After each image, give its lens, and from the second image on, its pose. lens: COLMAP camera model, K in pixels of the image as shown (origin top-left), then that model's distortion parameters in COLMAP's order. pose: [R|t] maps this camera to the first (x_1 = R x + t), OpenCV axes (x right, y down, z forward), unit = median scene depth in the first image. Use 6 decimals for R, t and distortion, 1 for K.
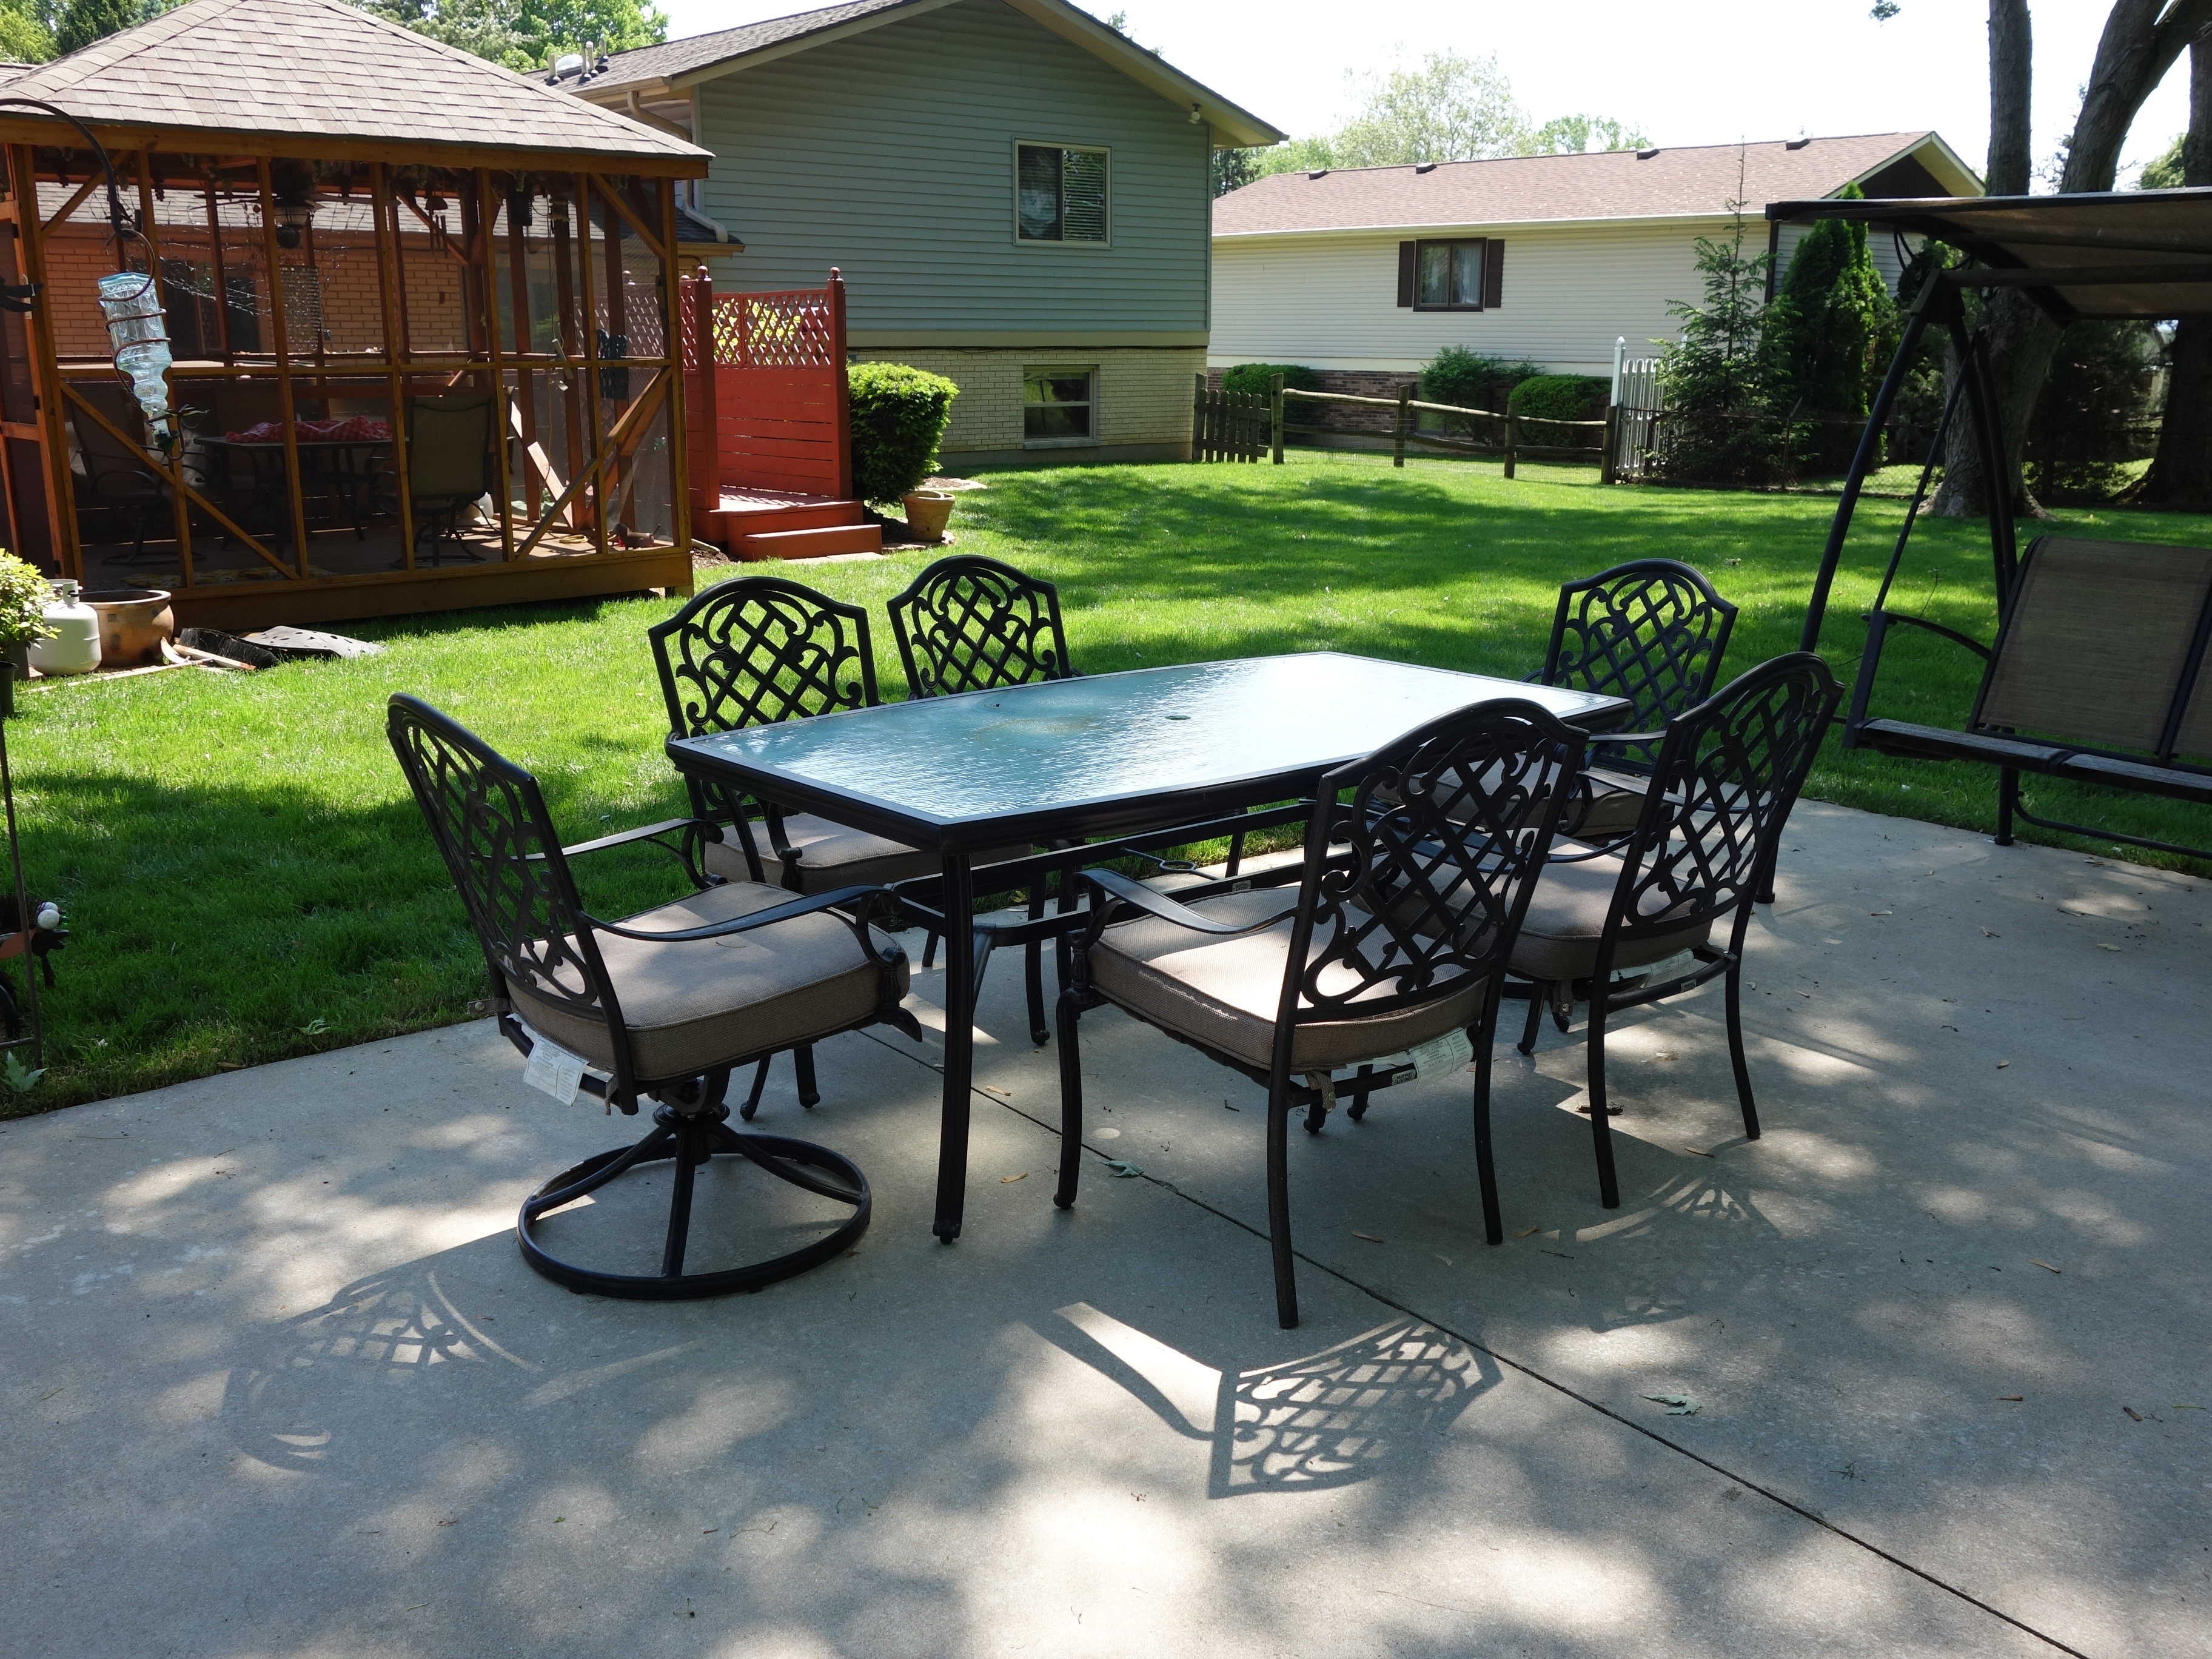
lens RADIAL K [[1984.2, 0, 1097.9], [0, 1984.2, 827.1], [0, 0, 1]] dist [-0.004661, 0.004626]
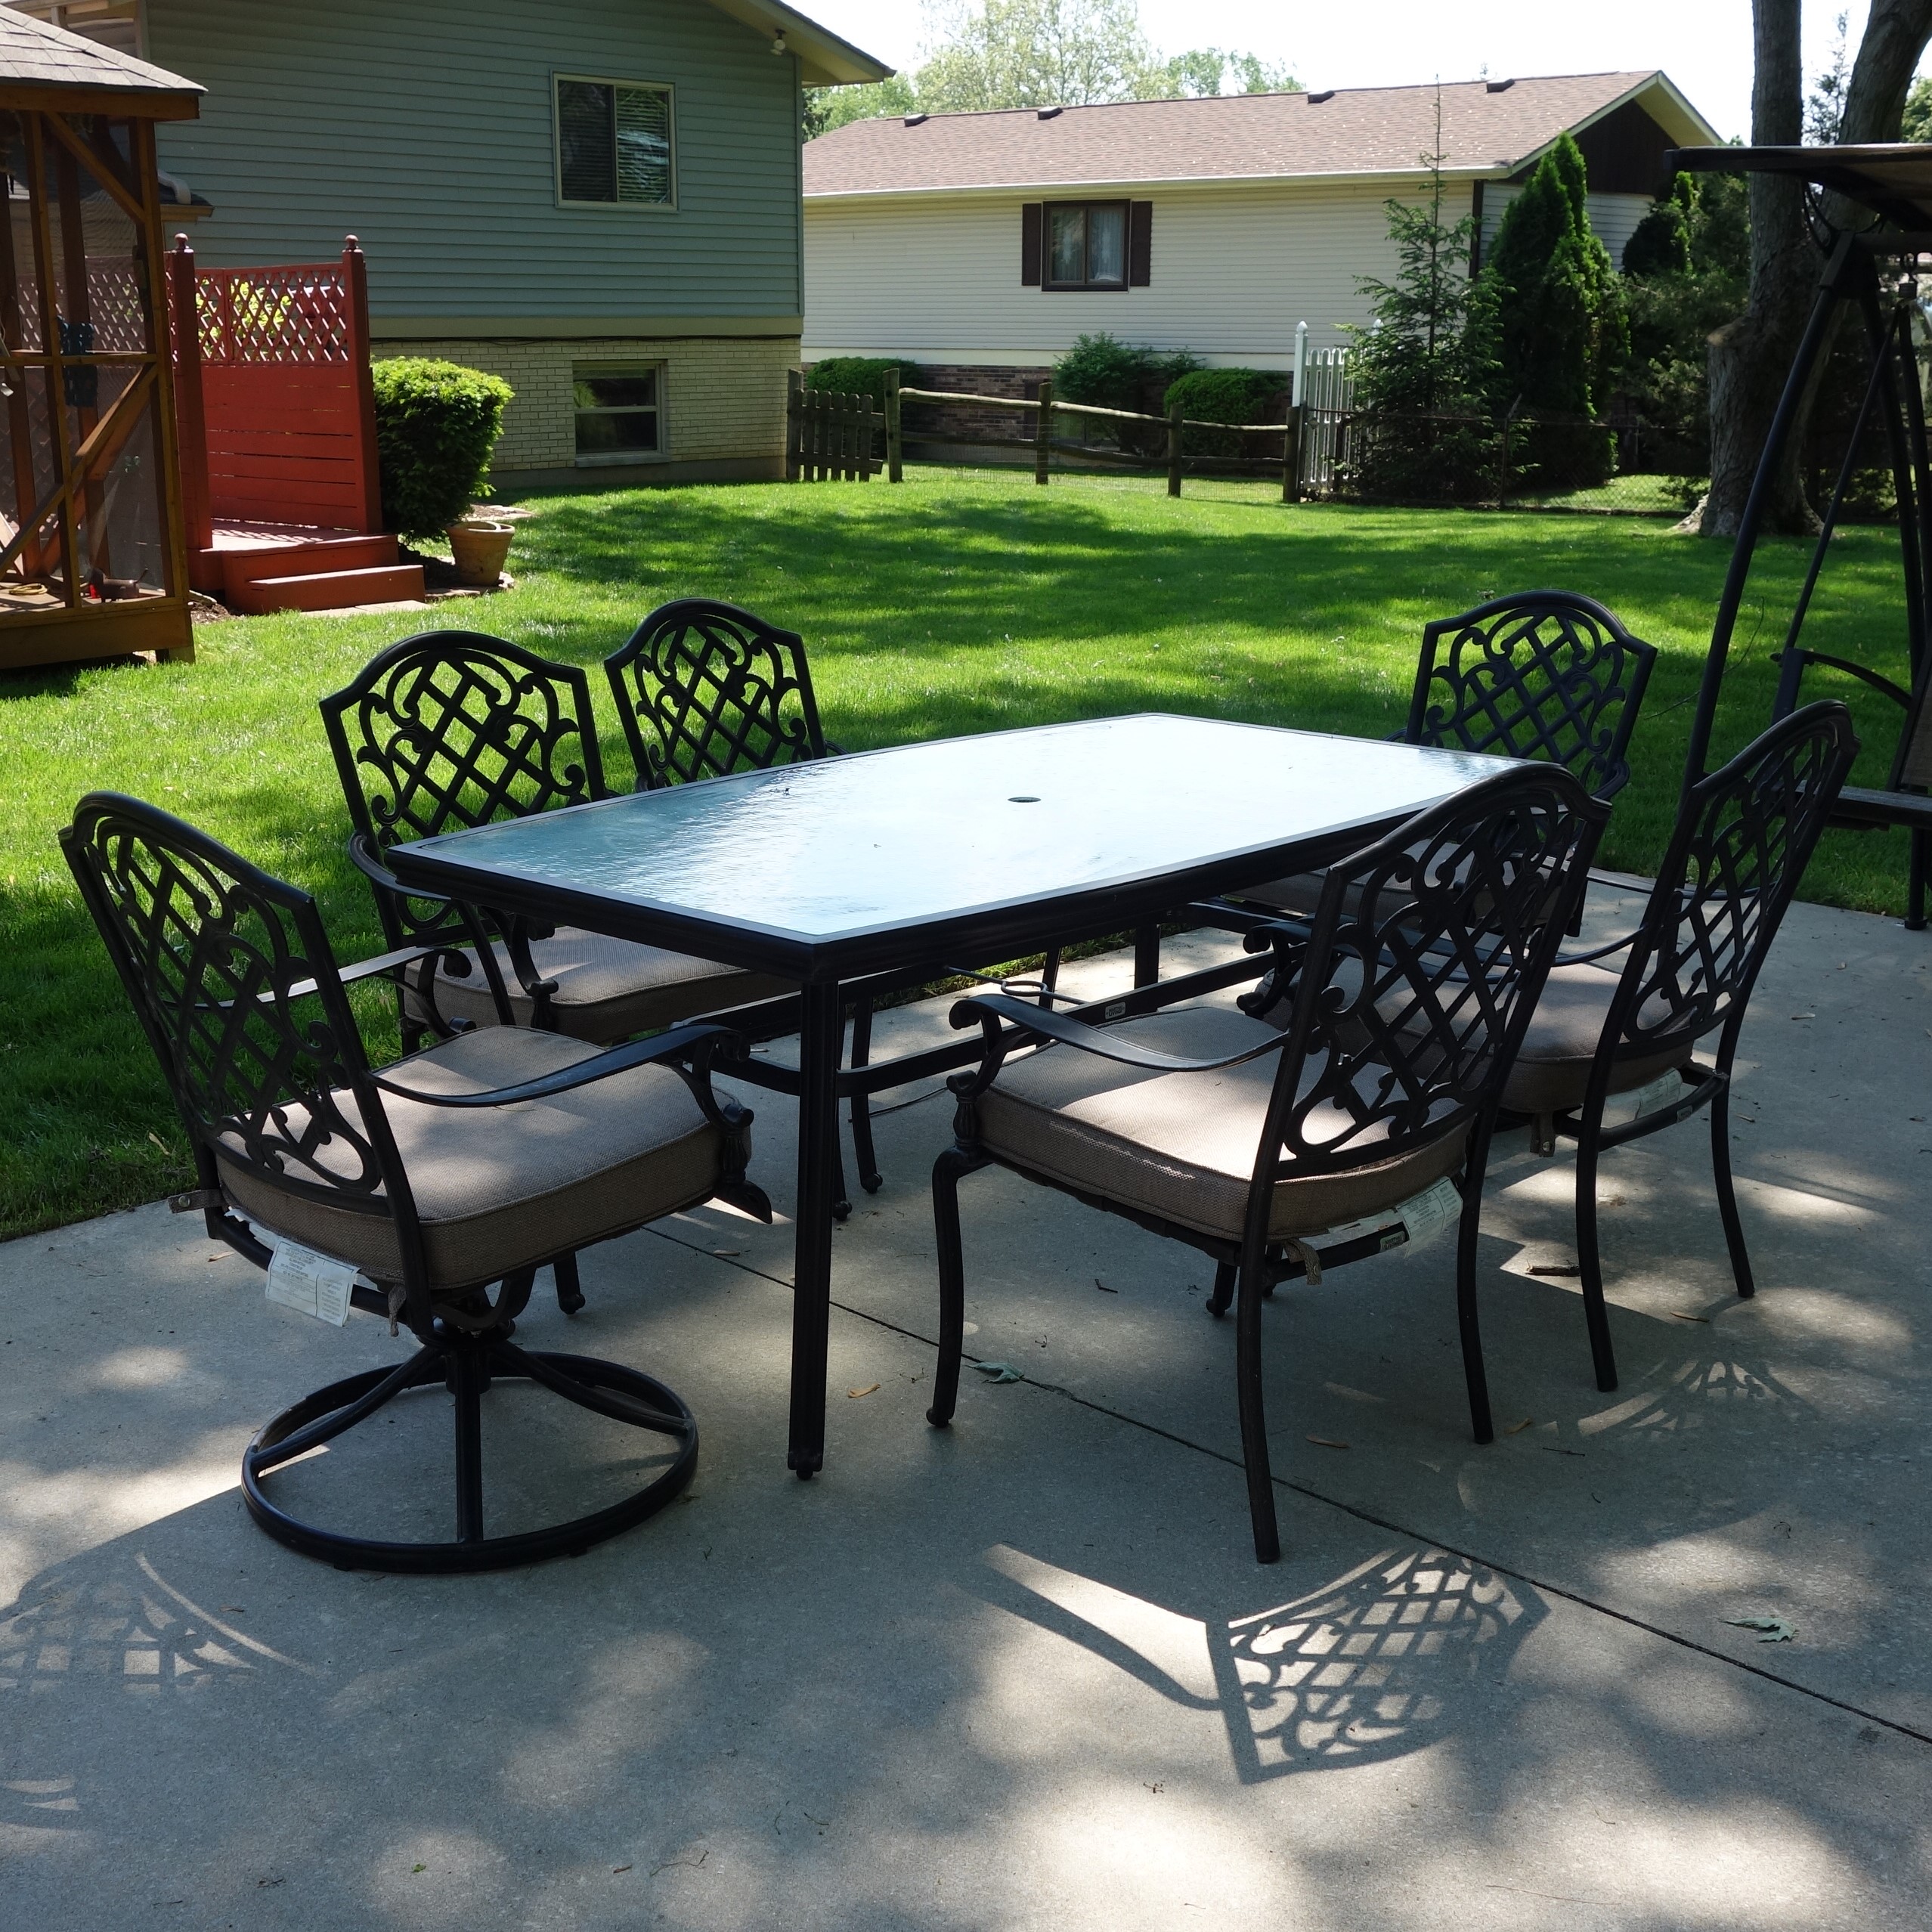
lens RADIAL K [[2475.2, 0, 904.7], [0, 2475.2, 973.3], [0, 0, 1]] dist [-0.003835, 0.000000]
pose [[0.993869, -0.031988, 0.105834, -0.094140], [0.030503, 0.999413, 0.015619, -0.002406], [-0.106272, -0.012295, 0.994261, 0.019768]]
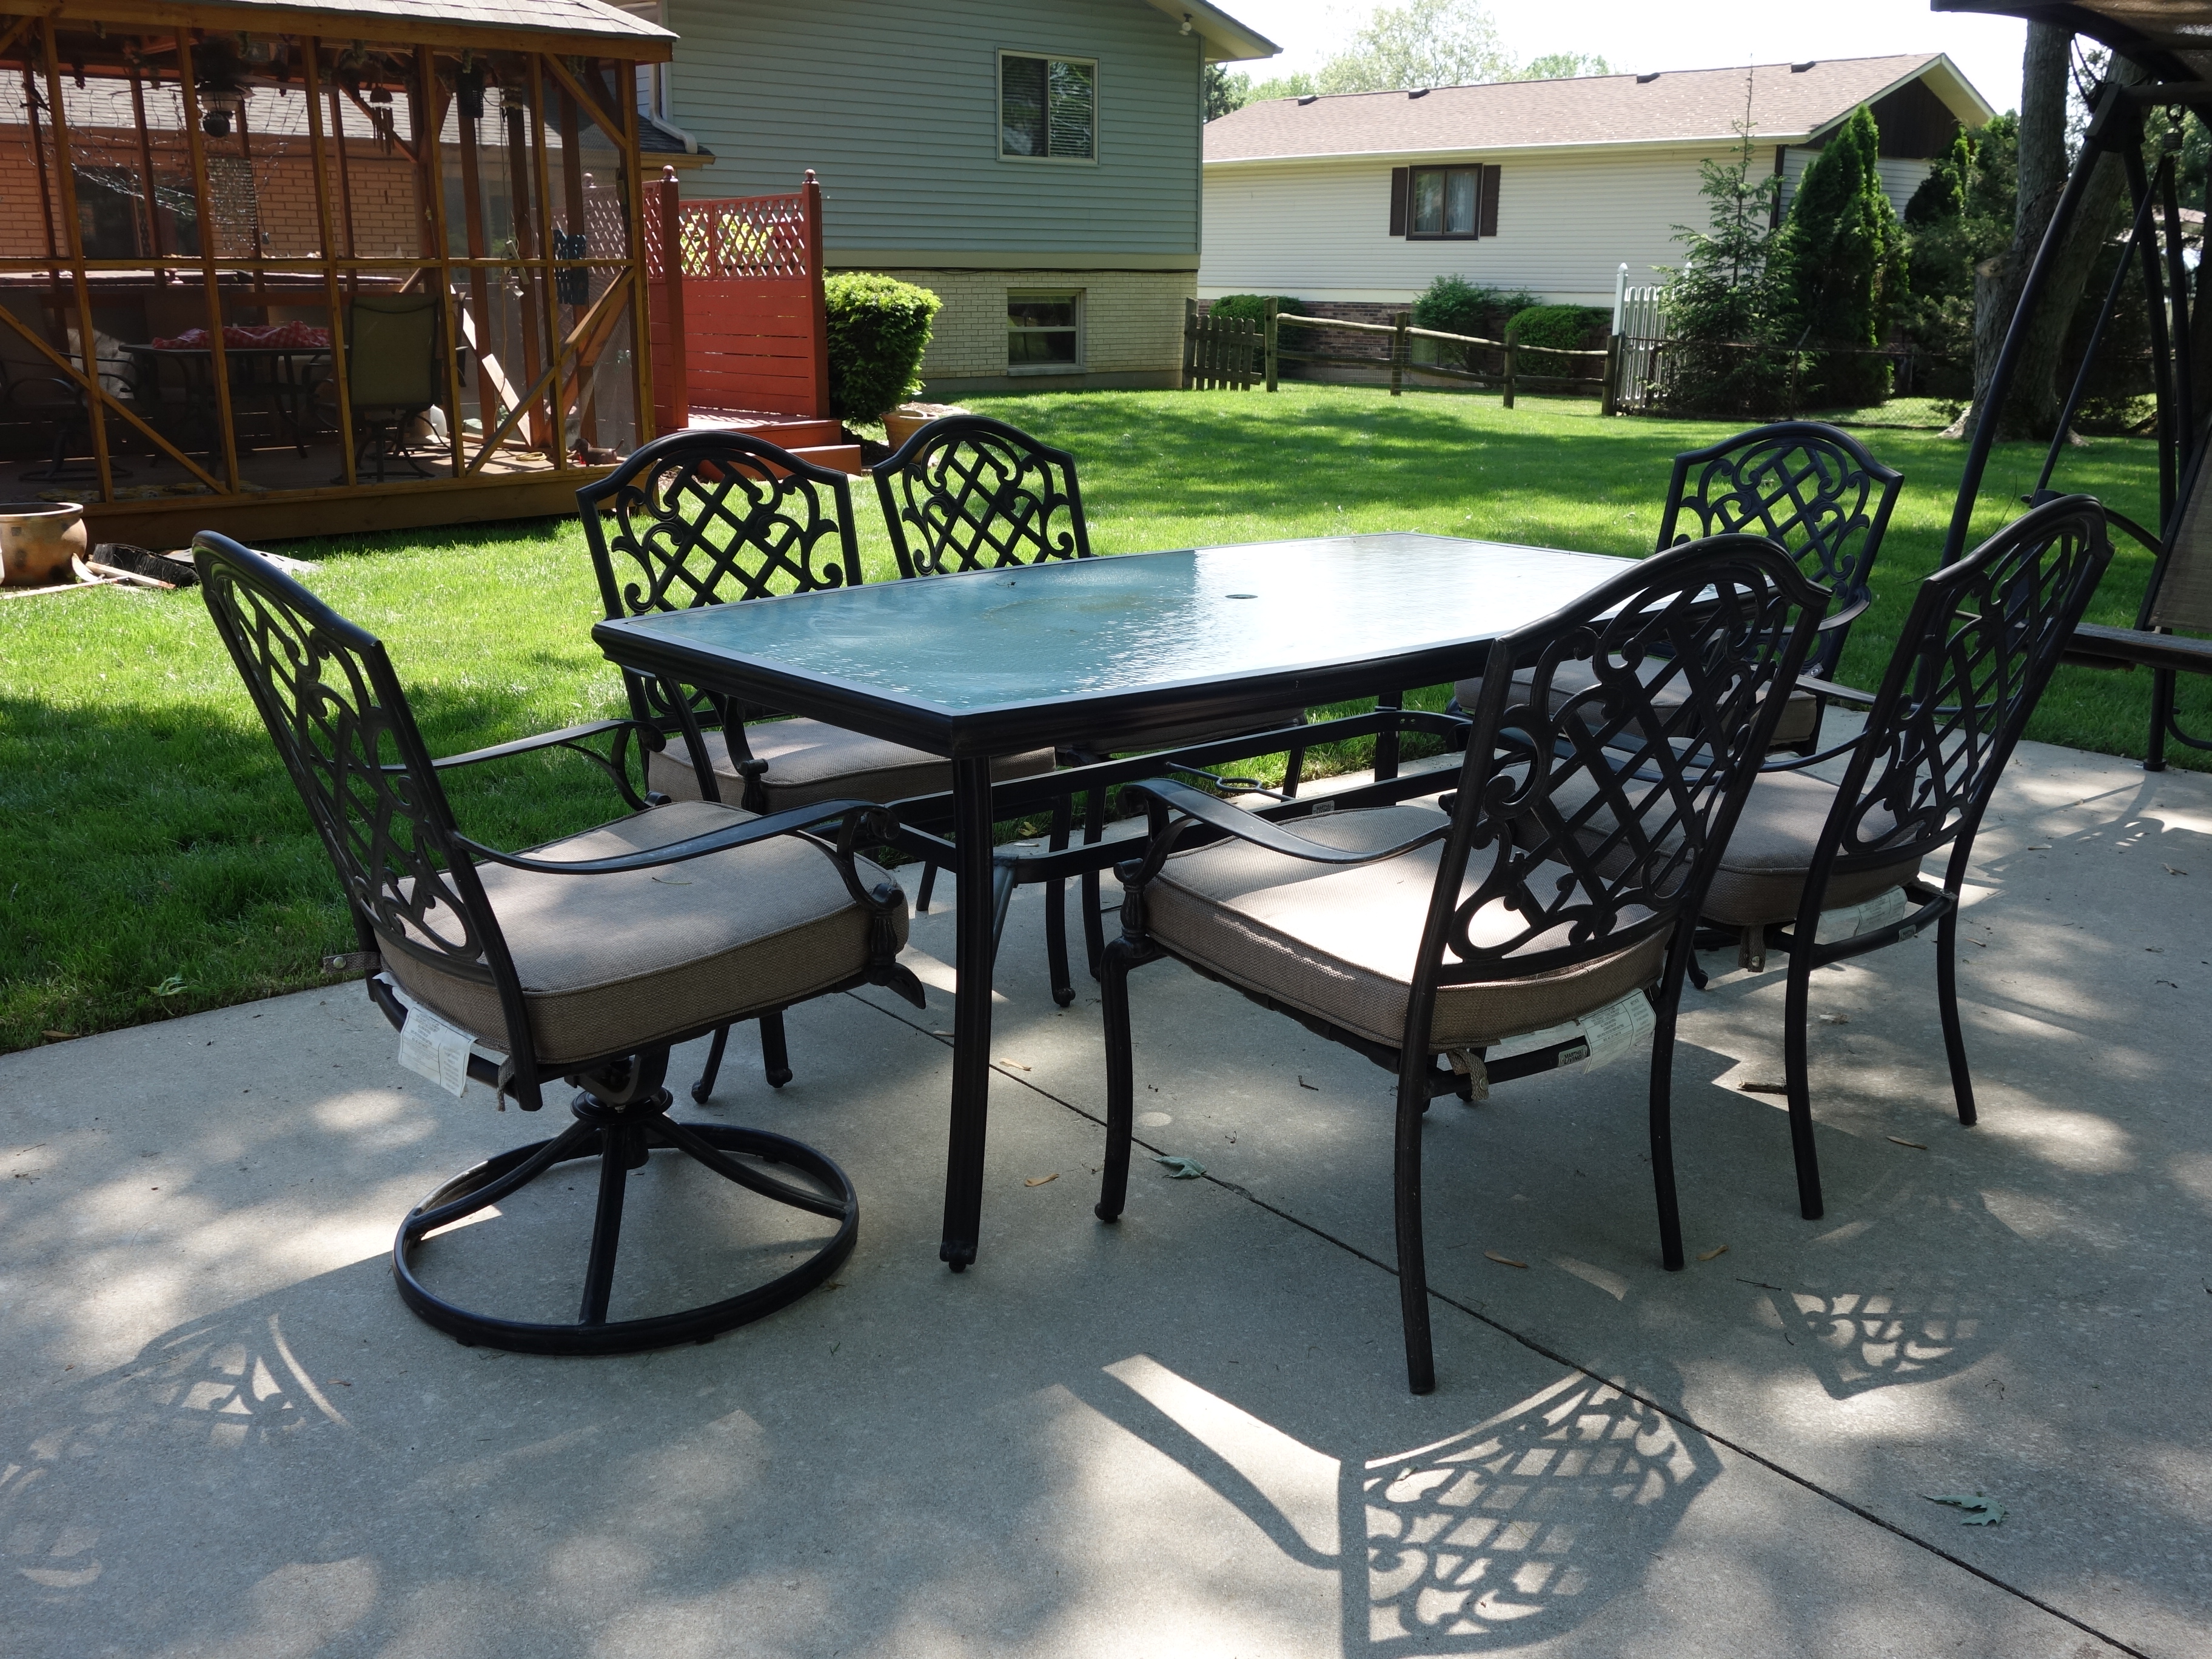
lens RADIAL K [[1984.2, 0, 1096.2], [0, 1984.2, 831.0], [0, 0, 1]] dist [-0.004661, 0.004626]
pose [[0.999953, -0.000918, 0.009654, -0.021200], [0.000642, 0.999592, 0.028547, 0.013136], [-0.009676, -0.028540, 0.999546, 0.169469]]
